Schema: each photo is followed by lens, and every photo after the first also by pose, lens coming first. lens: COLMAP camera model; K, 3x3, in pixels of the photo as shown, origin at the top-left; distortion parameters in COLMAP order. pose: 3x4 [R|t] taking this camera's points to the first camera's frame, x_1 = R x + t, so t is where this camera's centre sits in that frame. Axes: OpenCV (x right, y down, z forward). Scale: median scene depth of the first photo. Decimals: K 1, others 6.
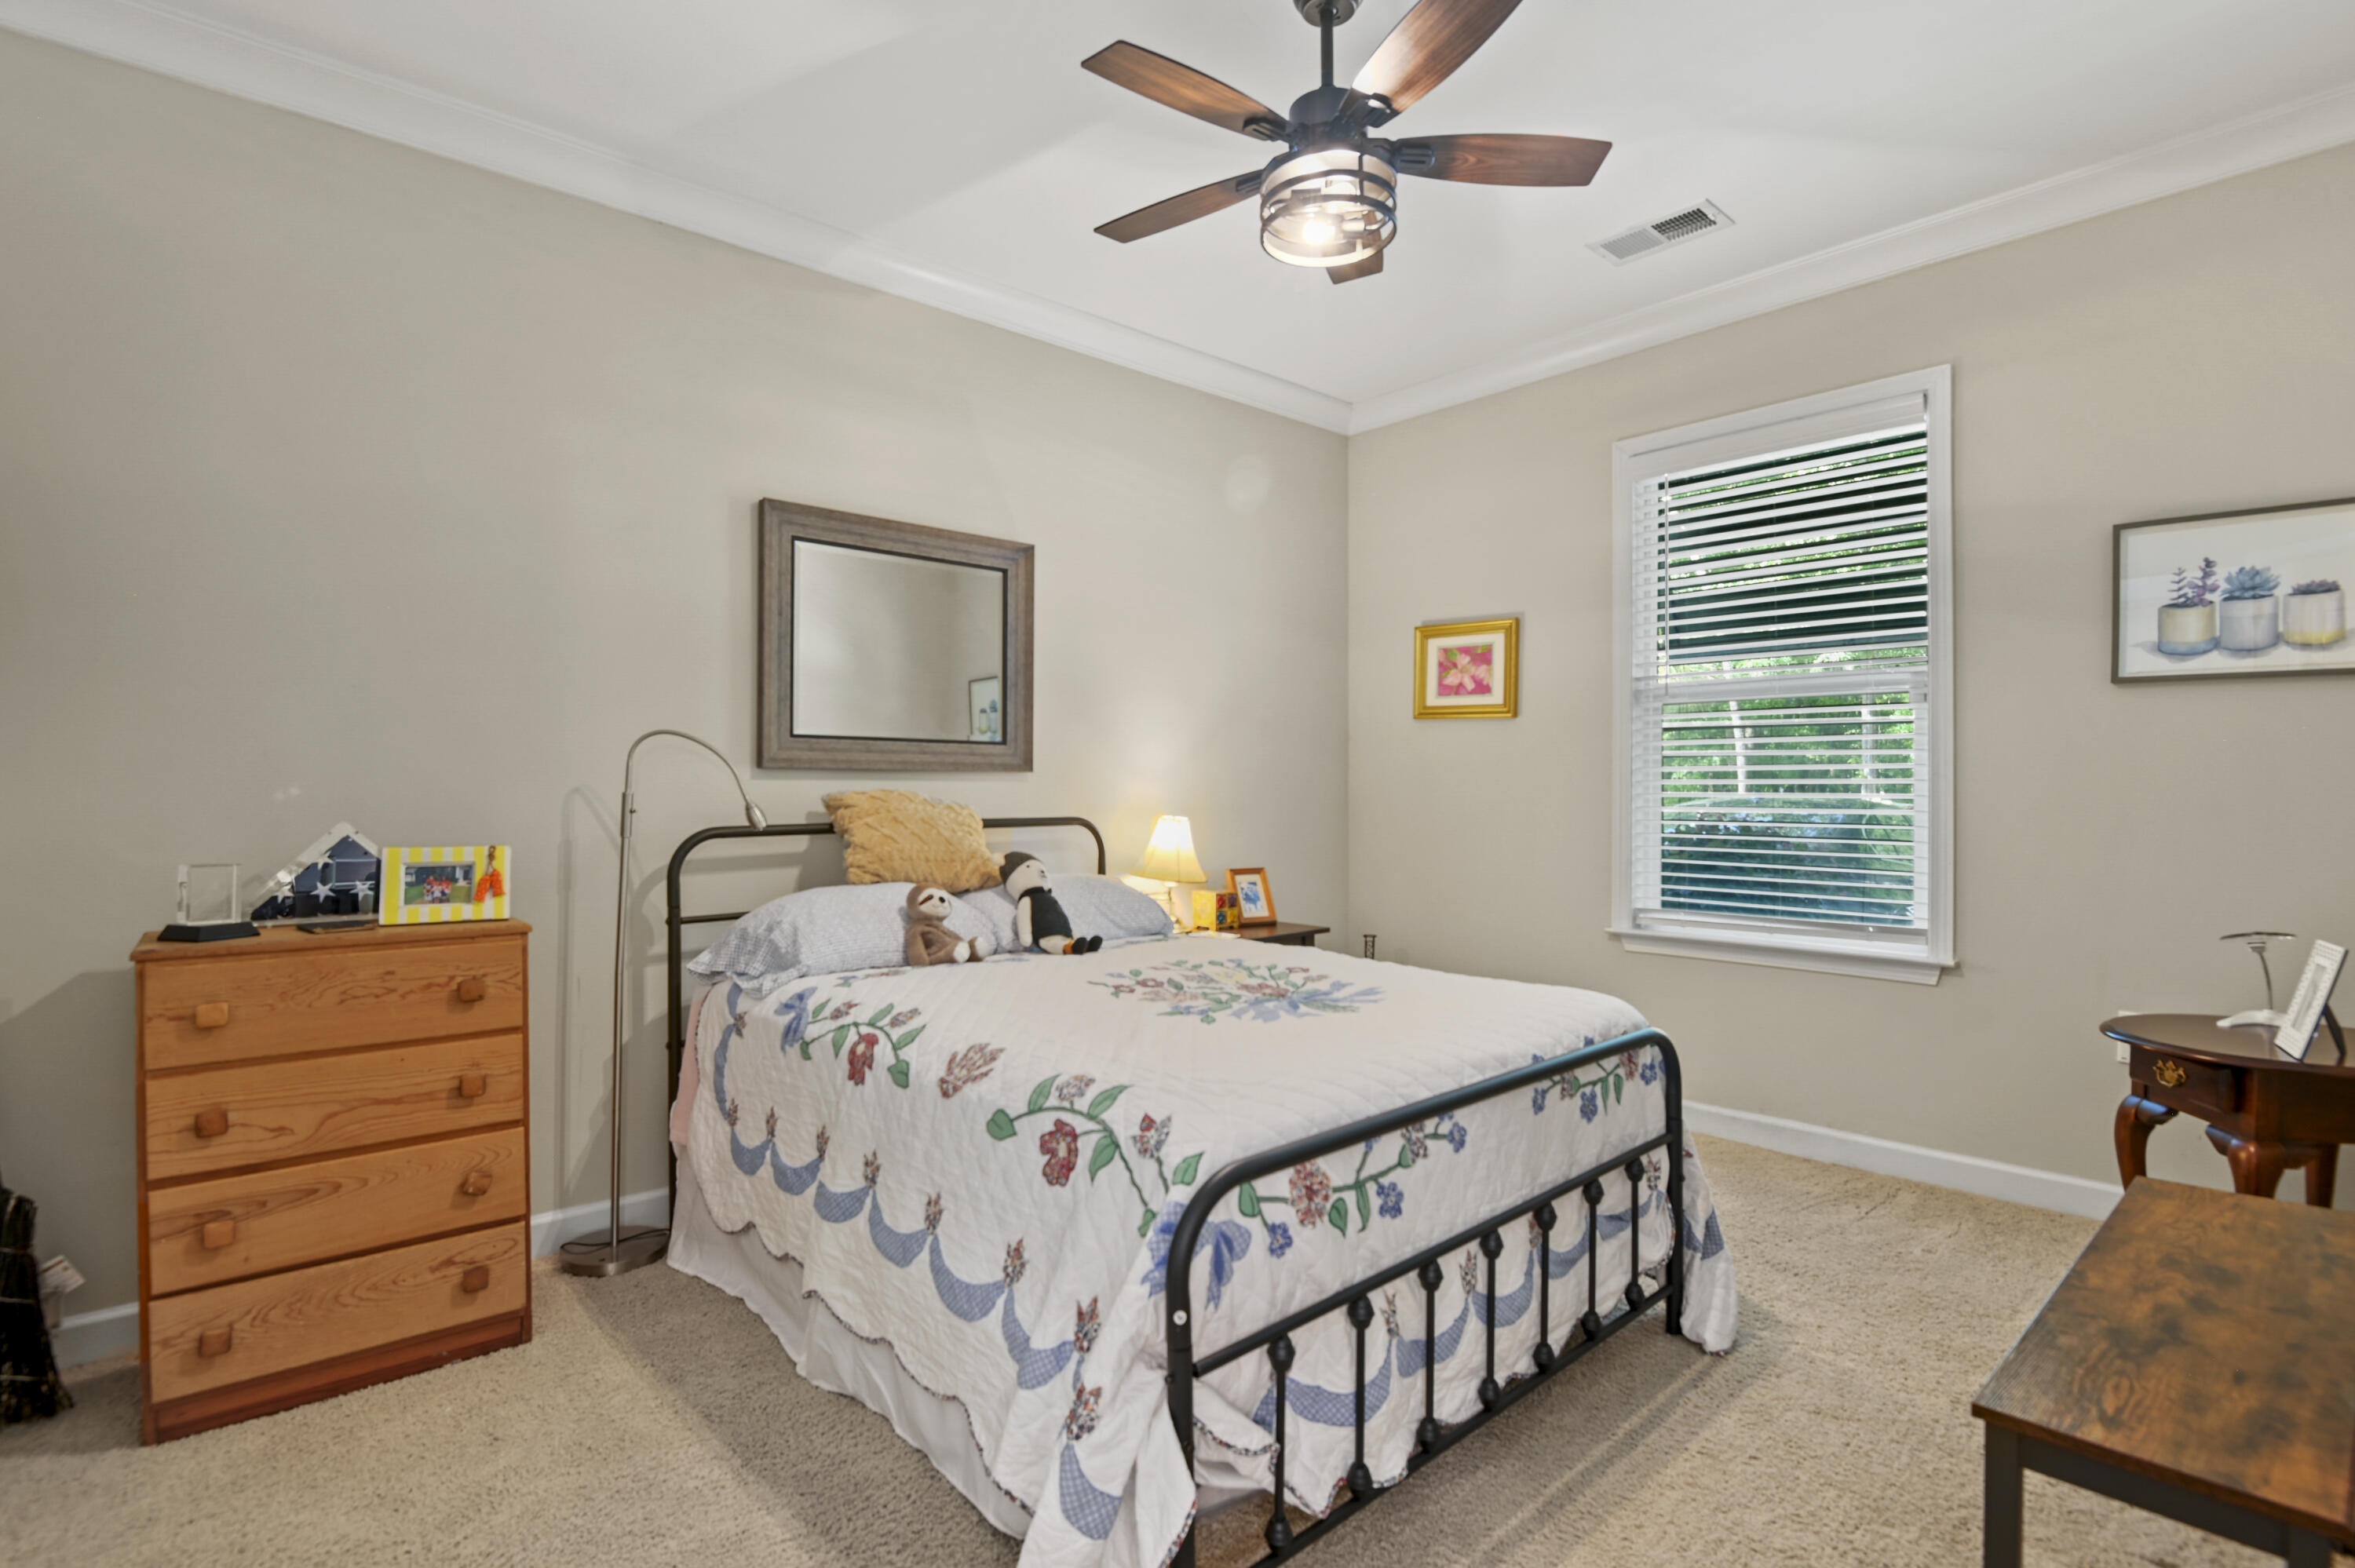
lens RADIAL K [[1118.2, 0, 1177.5], [0, 1118.2, 784.0], [0, 0, 1]] dist [-0.013519, -0.000471]
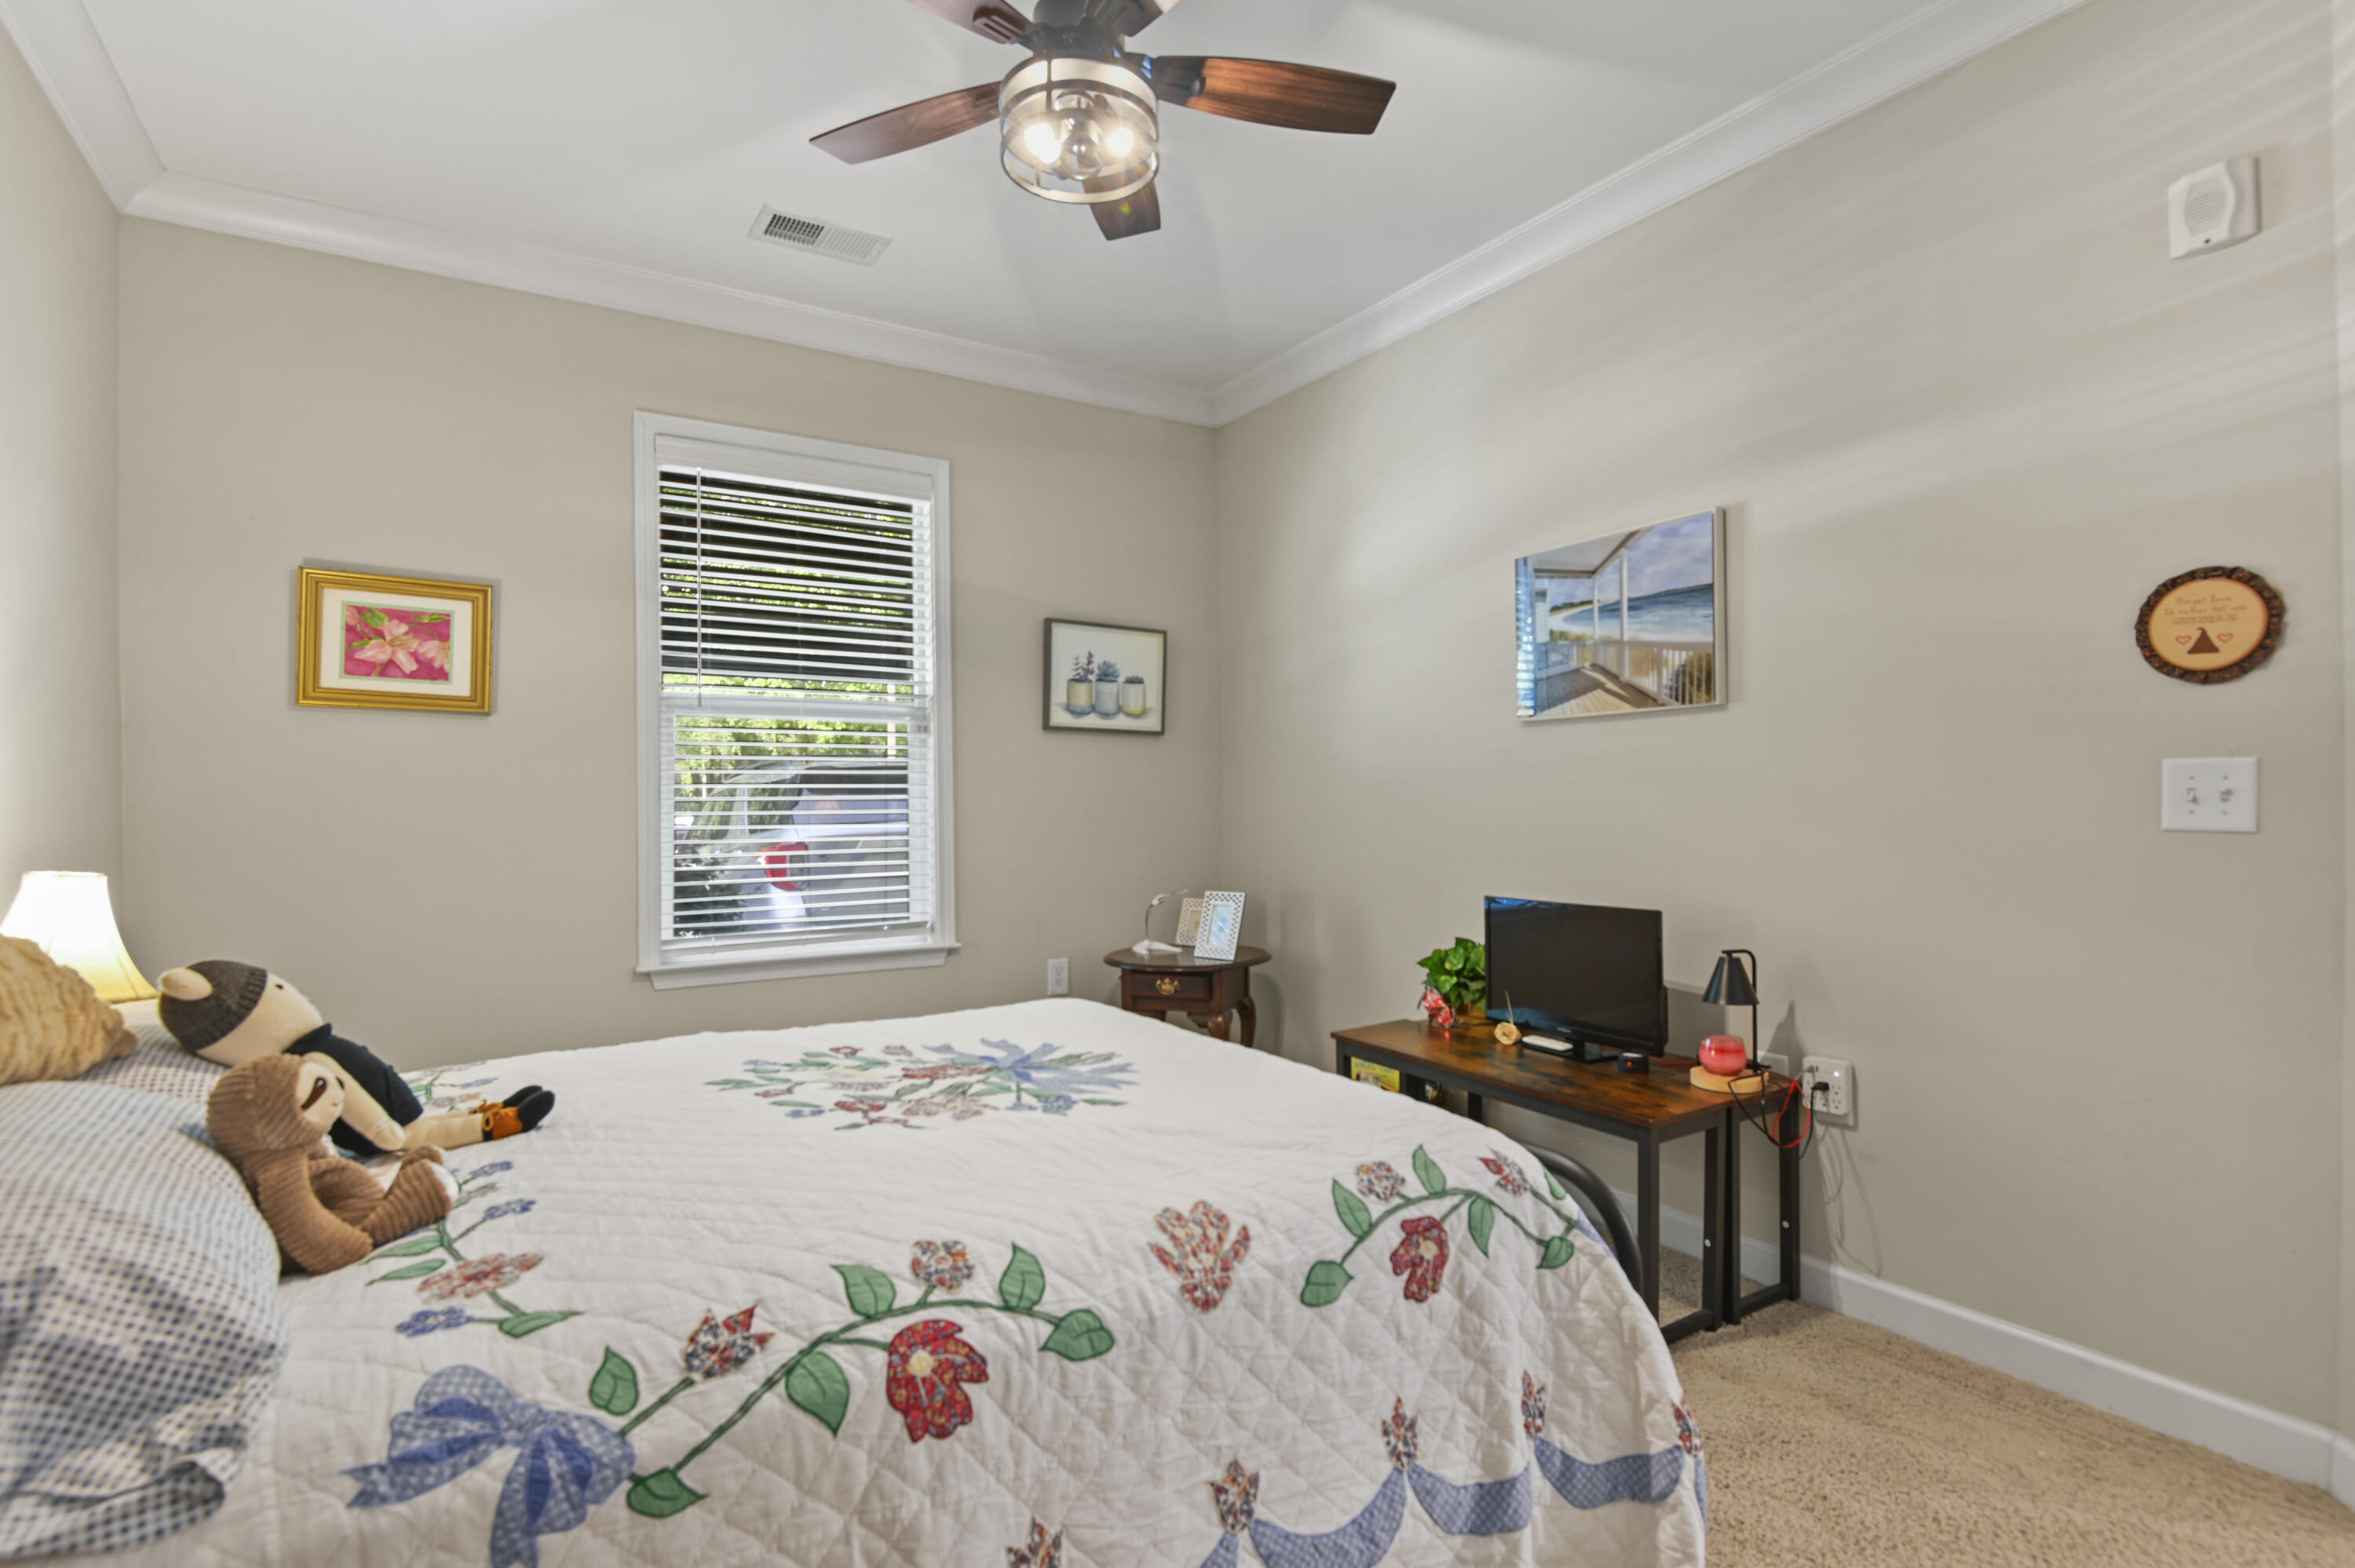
lens RADIAL K [[1118.2, 0, 1177.5], [0, 1118.2, 784.0], [0, 0, 1]] dist [-0.013519, -0.000471]
pose [[0.172337, 0.012350, 0.984961, -0.589463], [0.003120, 0.999910, -0.013083, -0.002006], [-0.985033, 0.005327, 0.172283, 0.649781]]
